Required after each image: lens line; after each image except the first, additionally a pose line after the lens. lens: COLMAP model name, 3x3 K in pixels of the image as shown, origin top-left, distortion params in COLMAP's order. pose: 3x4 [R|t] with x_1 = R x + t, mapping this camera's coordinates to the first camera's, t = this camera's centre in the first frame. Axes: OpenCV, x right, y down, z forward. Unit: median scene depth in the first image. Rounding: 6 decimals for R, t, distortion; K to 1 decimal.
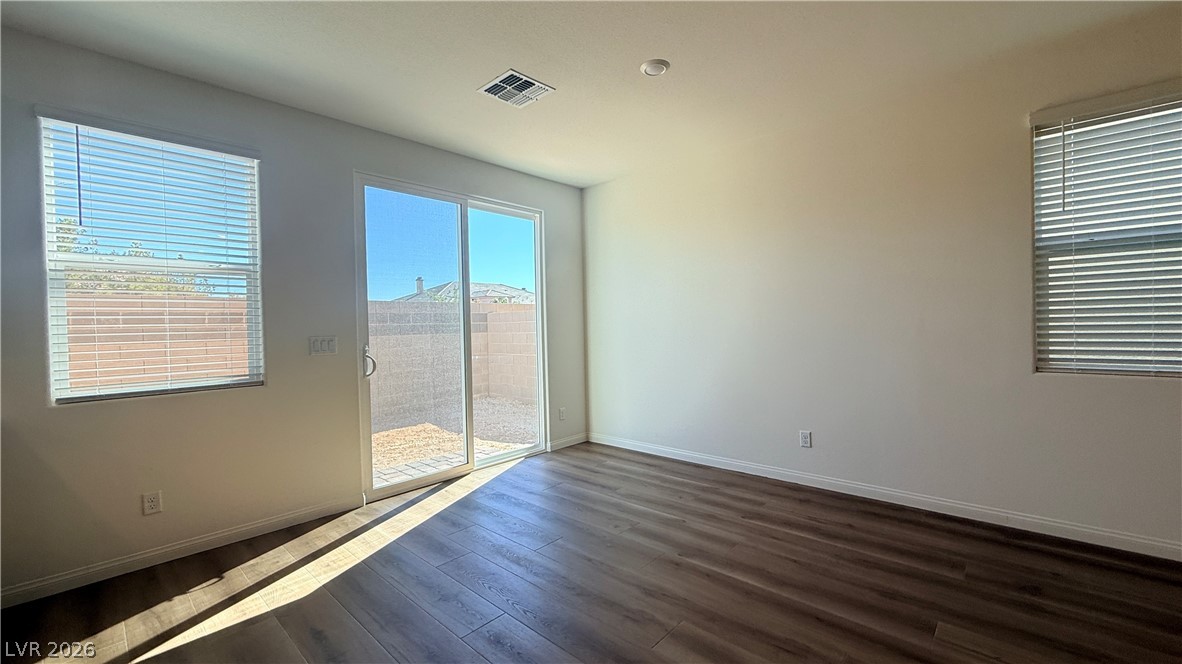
lens RADIAL K [[471.1, 0, 589.0], [0, 471.1, 330.7], [0, 0, 1]] dist [0.000363, 0.000166]
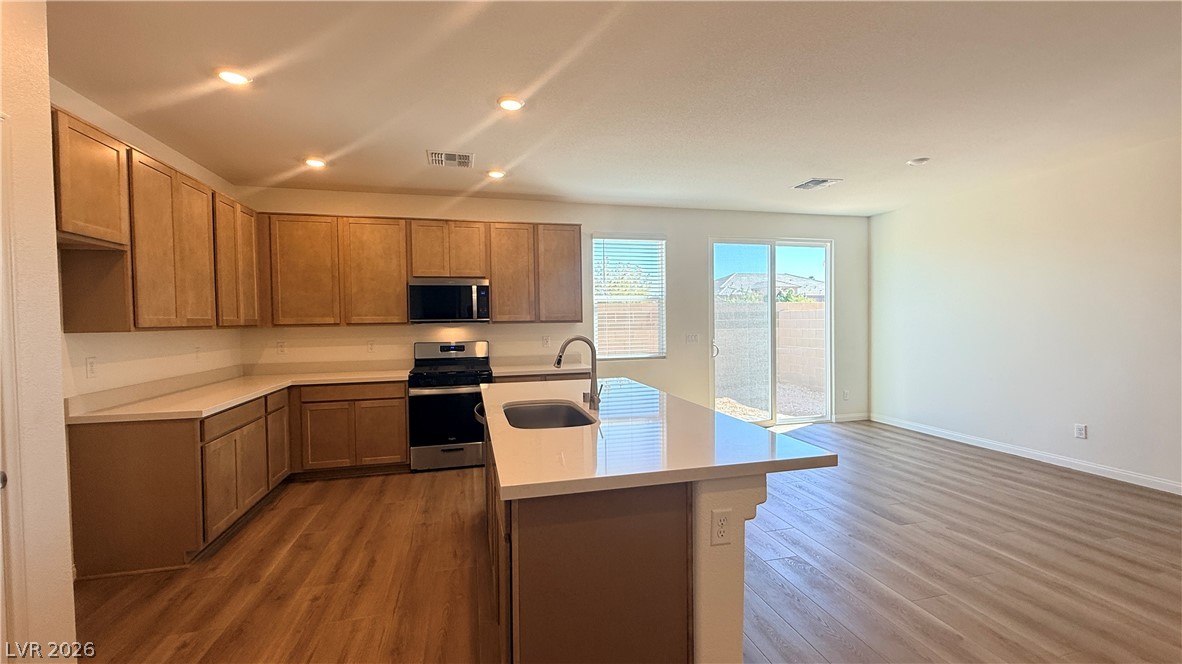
lens RADIAL K [[471.1, 0, 589.0], [0, 471.1, 330.7], [0, 0, 1]] dist [0.000363, 0.000166]
pose [[0.838510, 0.022952, -0.544403, 0.072421], [-0.010944, 0.999620, 0.025289, -0.035554], [0.544777, -0.015247, 0.838442, -0.659483]]
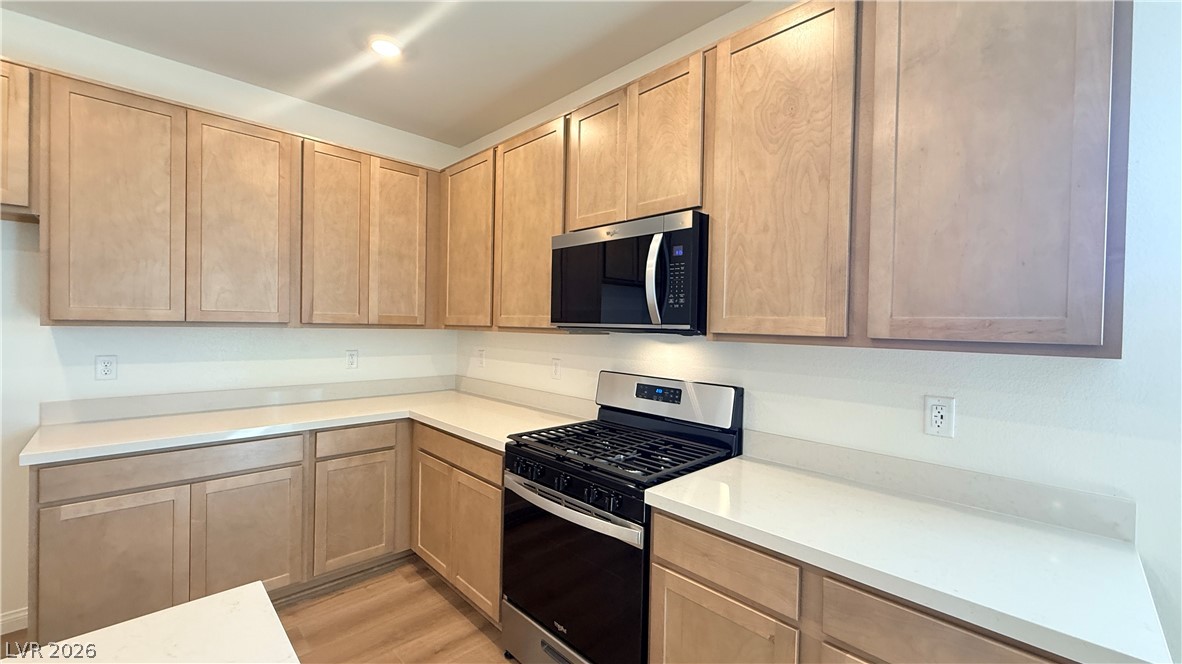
lens RADIAL K [[471.1, 0, 589.0], [0, 471.1, 330.7], [0, 0, 1]] dist [0.000363, 0.000166]
pose [[-0.058680, 0.033663, -0.997709, -0.445634], [-0.030788, 0.998895, 0.035514, -0.040149], [0.997802, 0.032802, -0.057579, 0.263889]]
